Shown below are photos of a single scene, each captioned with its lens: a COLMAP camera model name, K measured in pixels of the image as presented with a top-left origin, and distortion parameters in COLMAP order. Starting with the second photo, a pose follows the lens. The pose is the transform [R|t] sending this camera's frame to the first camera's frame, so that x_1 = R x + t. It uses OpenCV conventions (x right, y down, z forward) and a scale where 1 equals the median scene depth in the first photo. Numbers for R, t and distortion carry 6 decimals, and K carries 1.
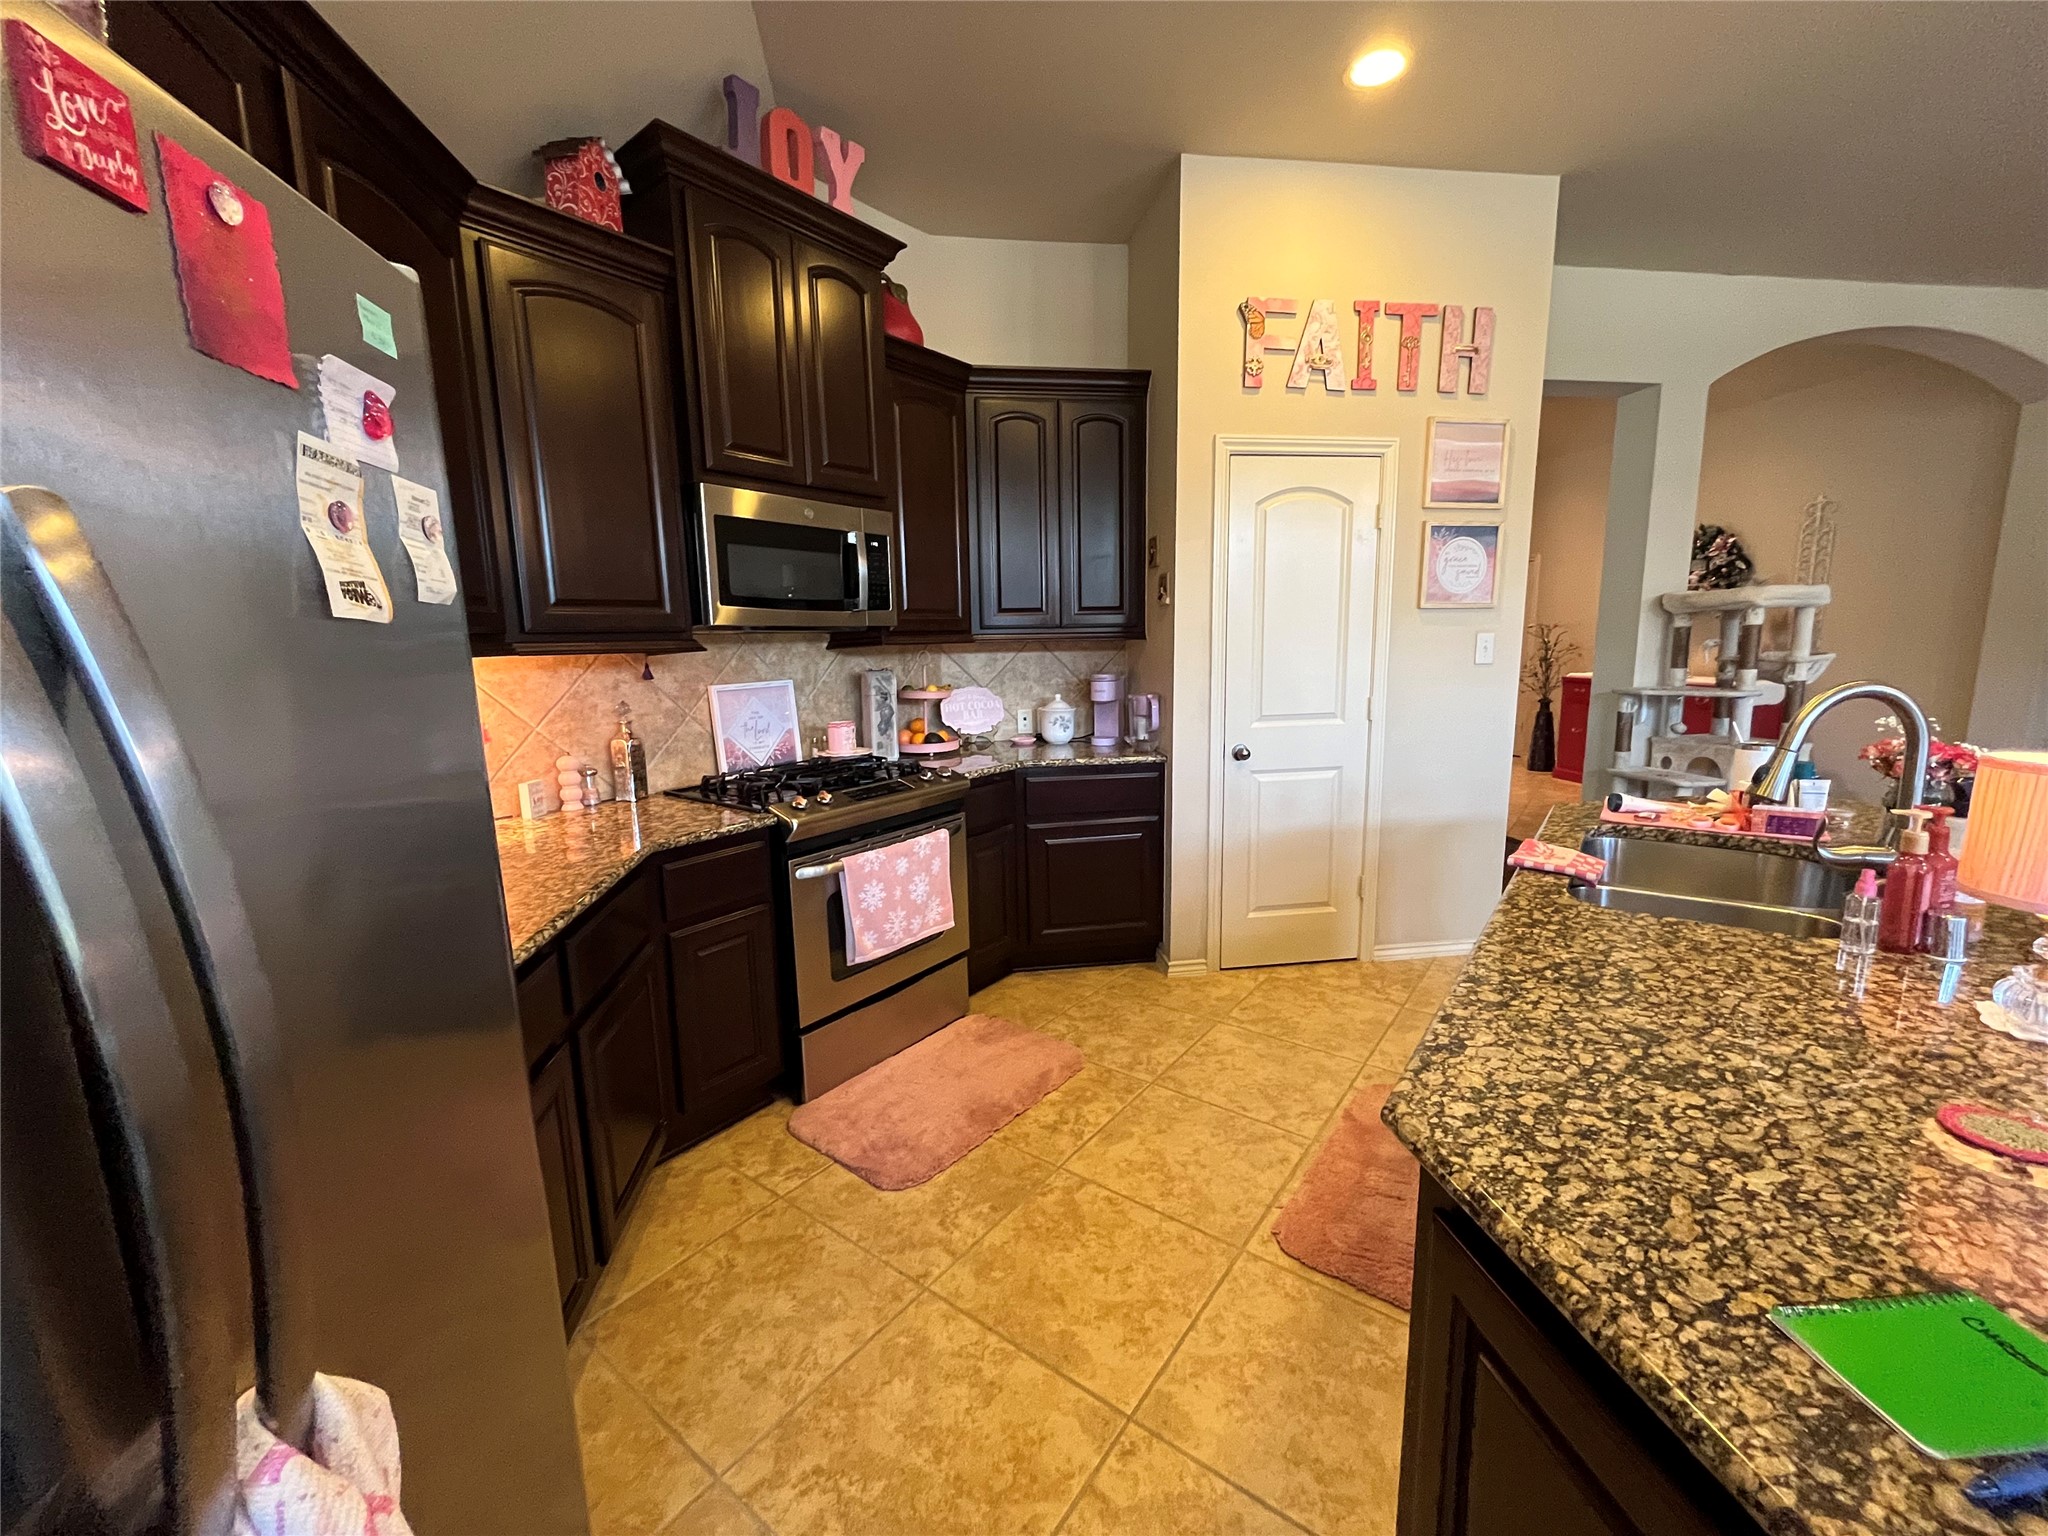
lens RADIAL K [[825.1, 0, 1024.0], [0, 825.1, 768.0], [0, 0, 1]] dist [-0.002787, -0.000346]
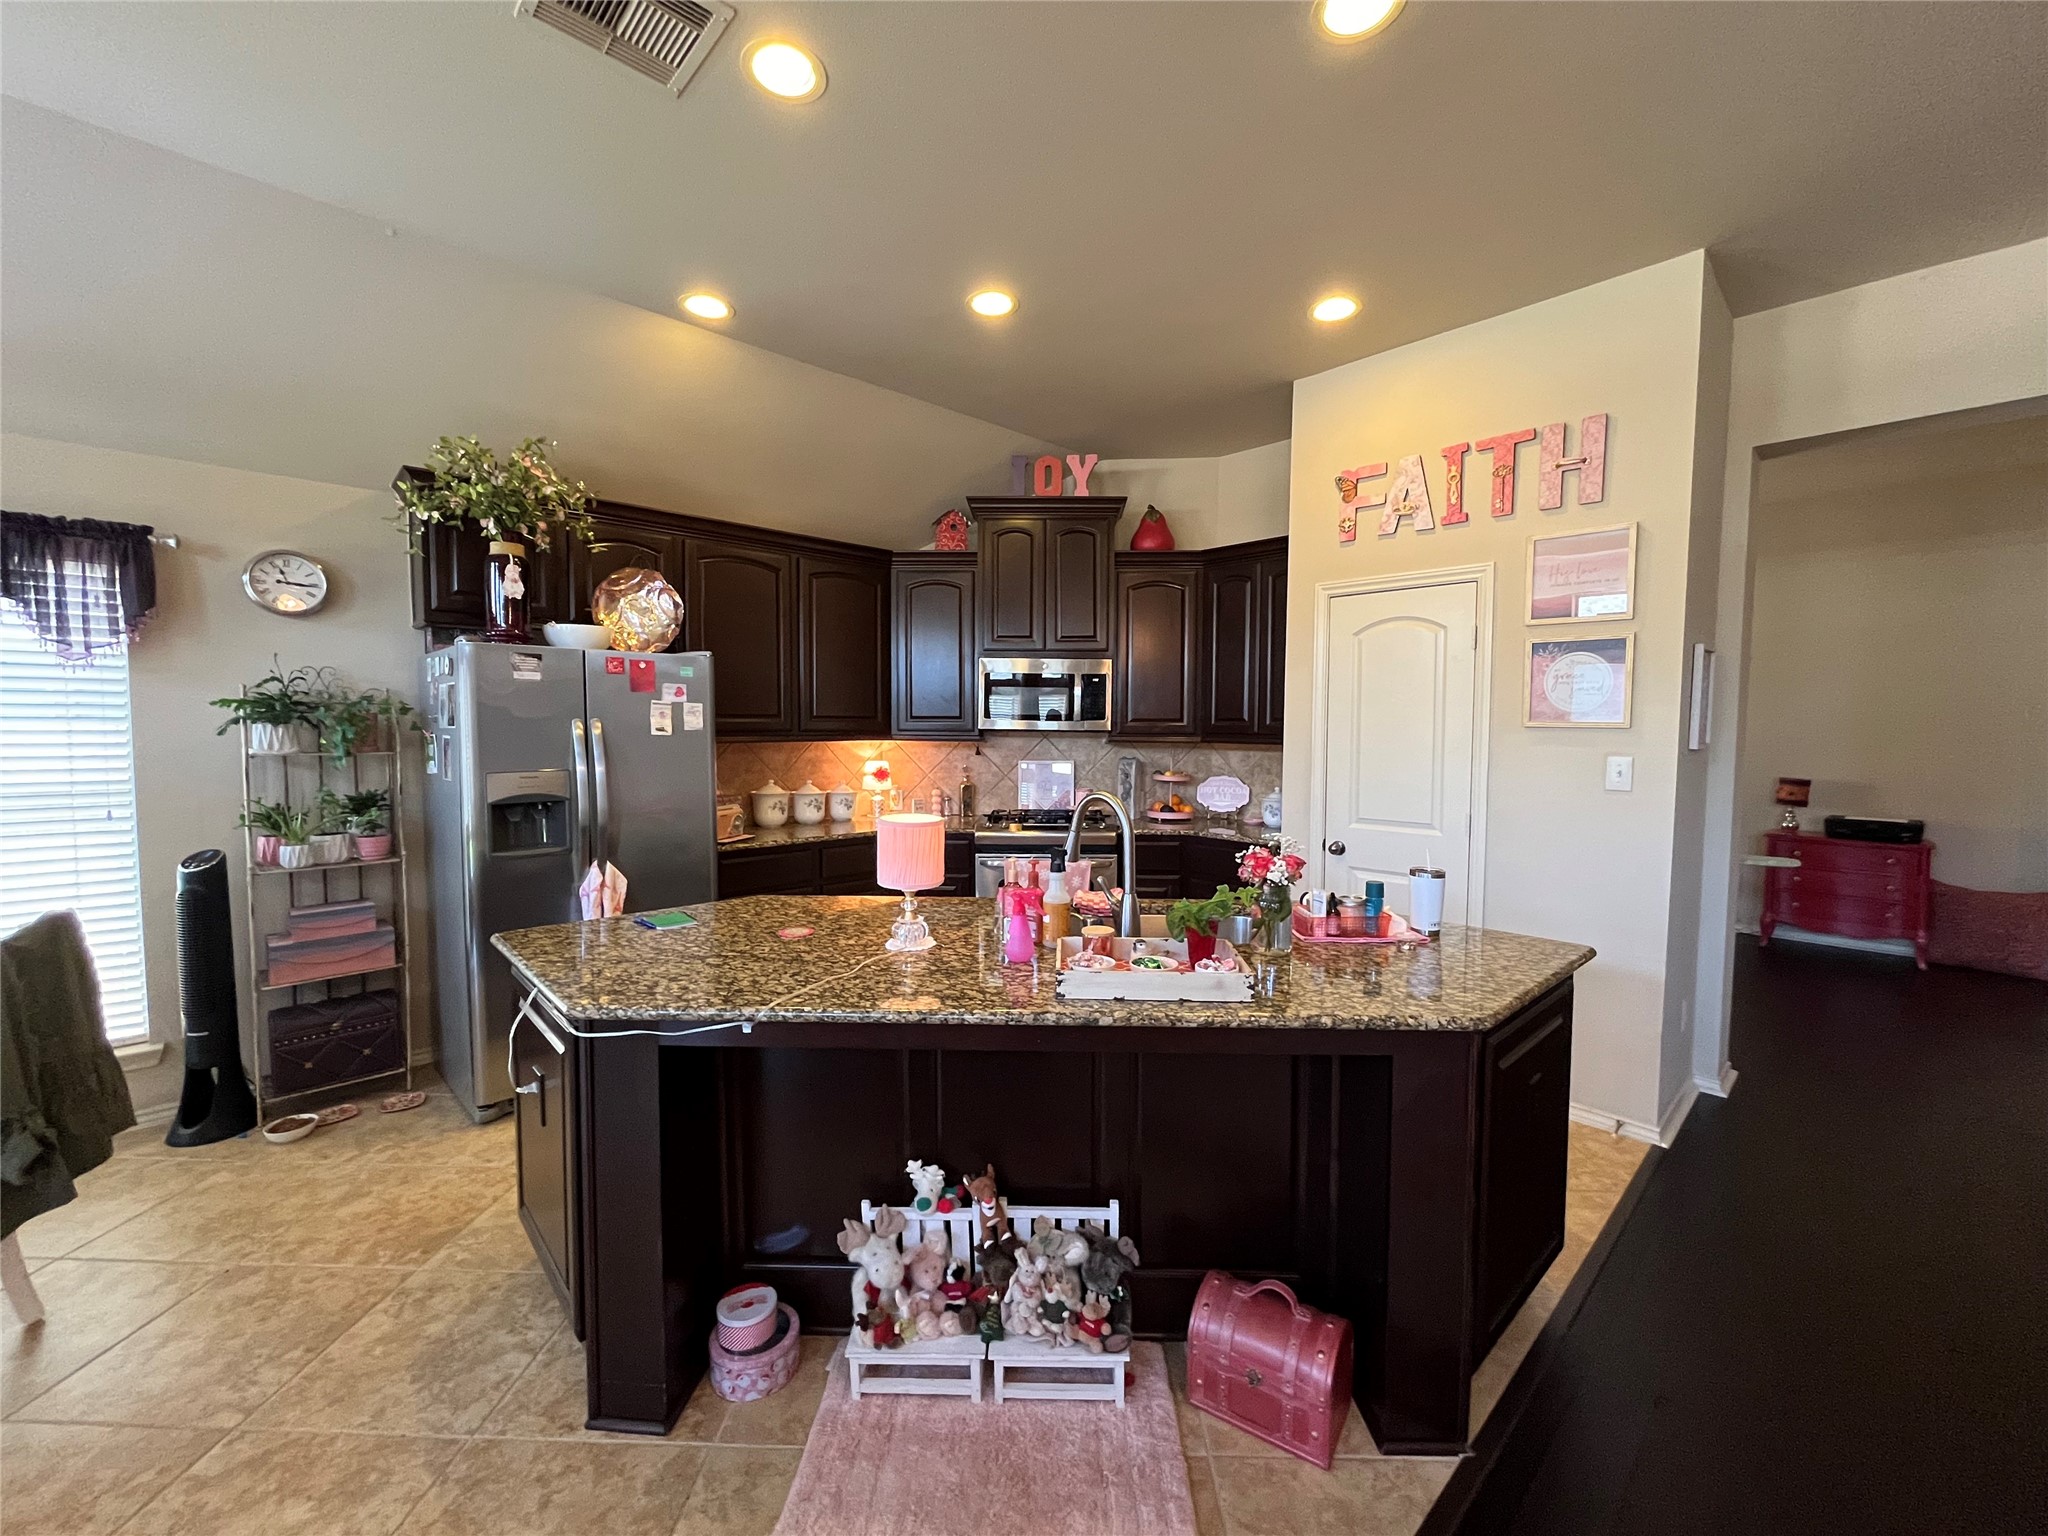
lens RADIAL K [[825.1, 0, 1024.0], [0, 825.1, 768.0], [0, 0, 1]] dist [-0.002787, -0.000346]
pose [[0.577182, 0.066201, -0.813928, 0.977255], [-0.146387, 0.988951, -0.023371, -0.039721], [0.803388, 0.132638, 0.580496, -0.024223]]
